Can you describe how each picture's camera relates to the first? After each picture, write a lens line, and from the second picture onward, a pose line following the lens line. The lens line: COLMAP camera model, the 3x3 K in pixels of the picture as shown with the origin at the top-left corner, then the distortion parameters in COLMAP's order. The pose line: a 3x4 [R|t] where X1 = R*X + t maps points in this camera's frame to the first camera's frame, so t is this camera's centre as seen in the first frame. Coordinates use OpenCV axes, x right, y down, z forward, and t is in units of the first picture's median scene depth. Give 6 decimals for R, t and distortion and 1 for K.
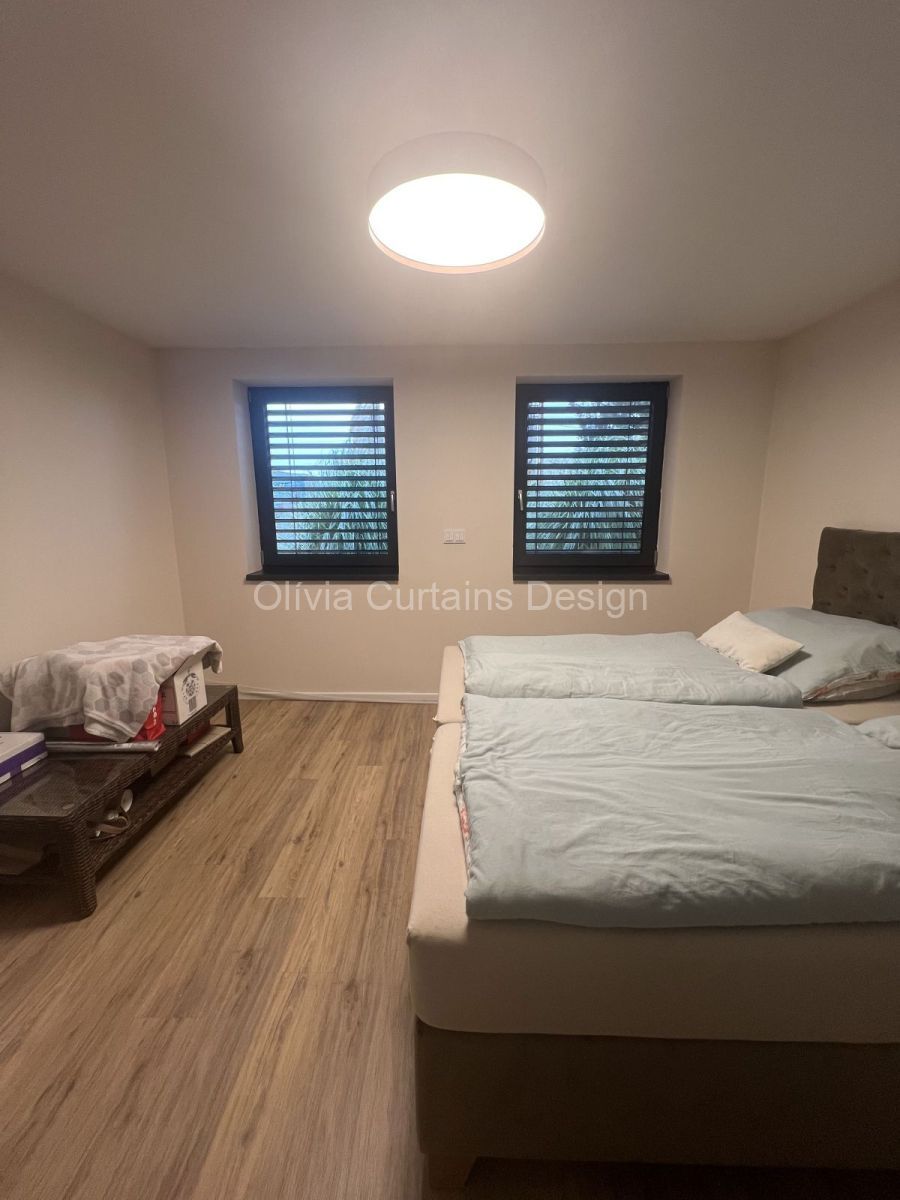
lens RADIAL K [[482.6, 0, 450.0], [0, 482.6, 600.0], [0, 0, 1]] dist [0.000726, 0.000182]
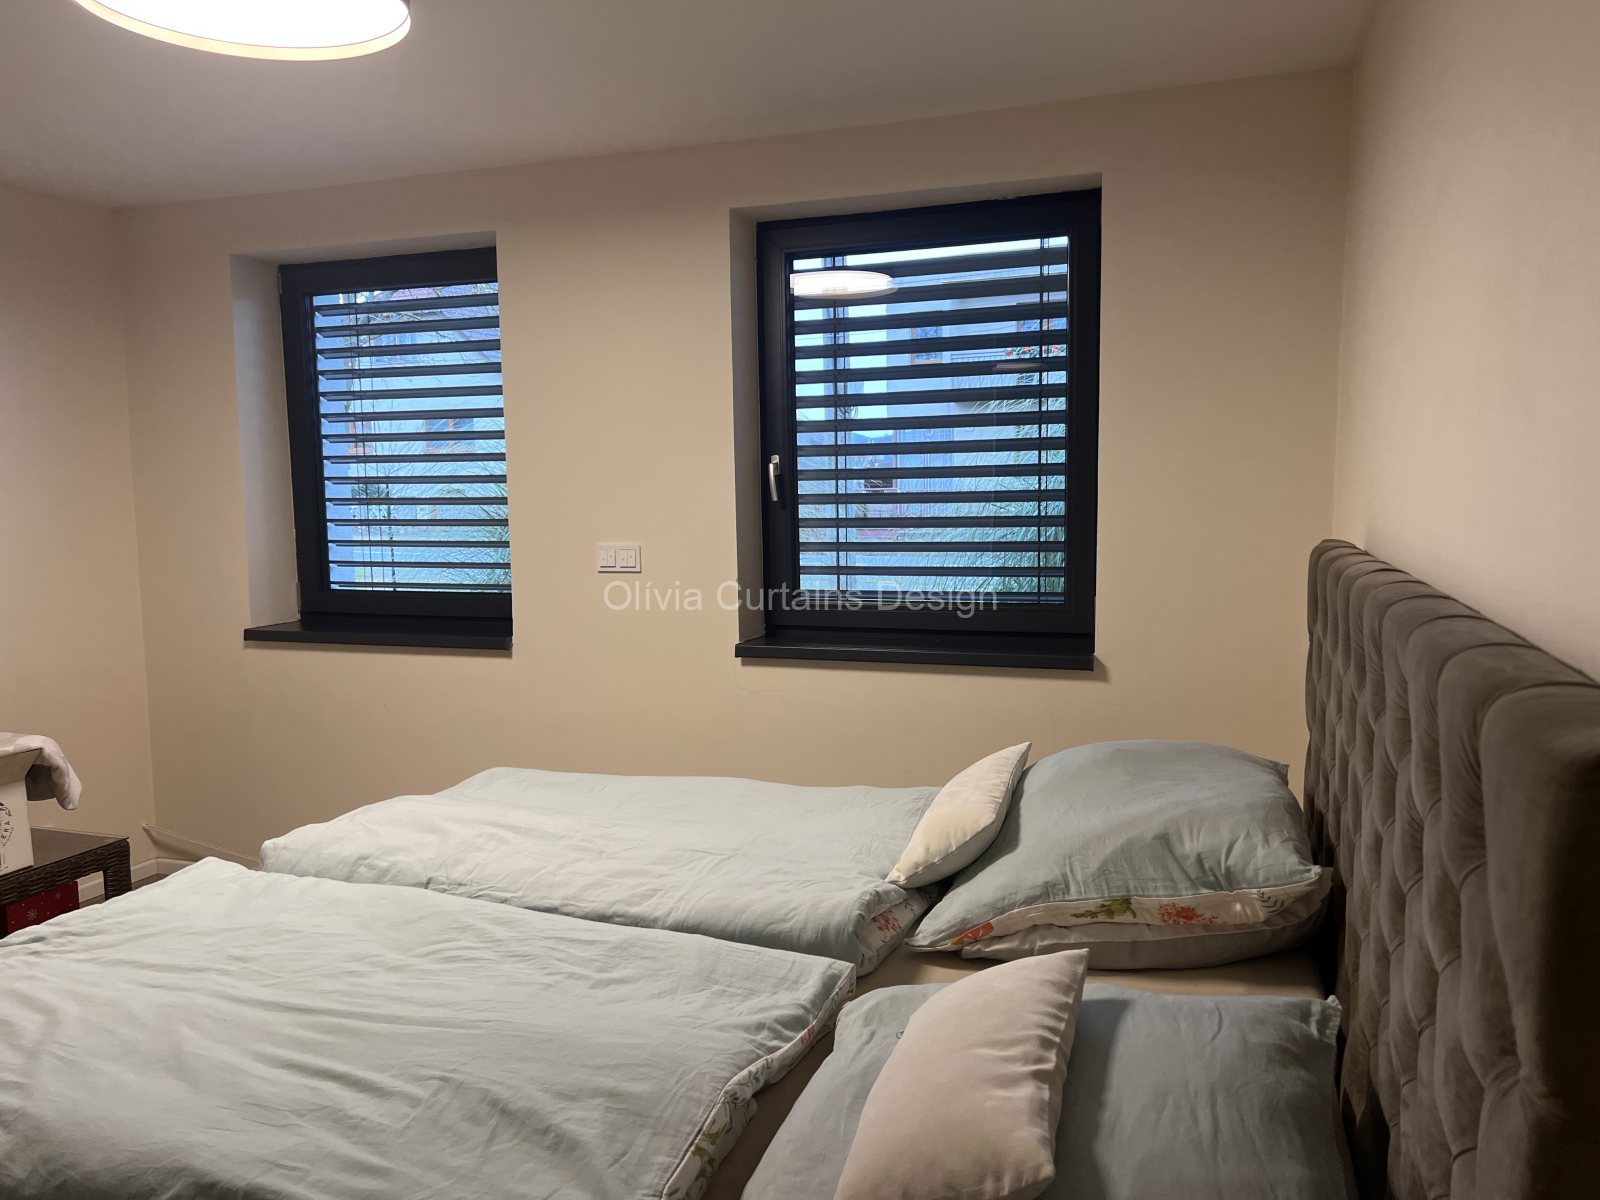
lens RADIAL K [[1212.2, 0, 797.9], [0, 1212.2, 625.8], [0, 0, 1]] dist [0.043972, -0.055756]
pose [[0.951185, 0.026237, -0.307506, 0.881991], [-0.050063, 0.996301, -0.069847, 0.007334], [0.304535, 0.081832, 0.948979, -0.052130]]
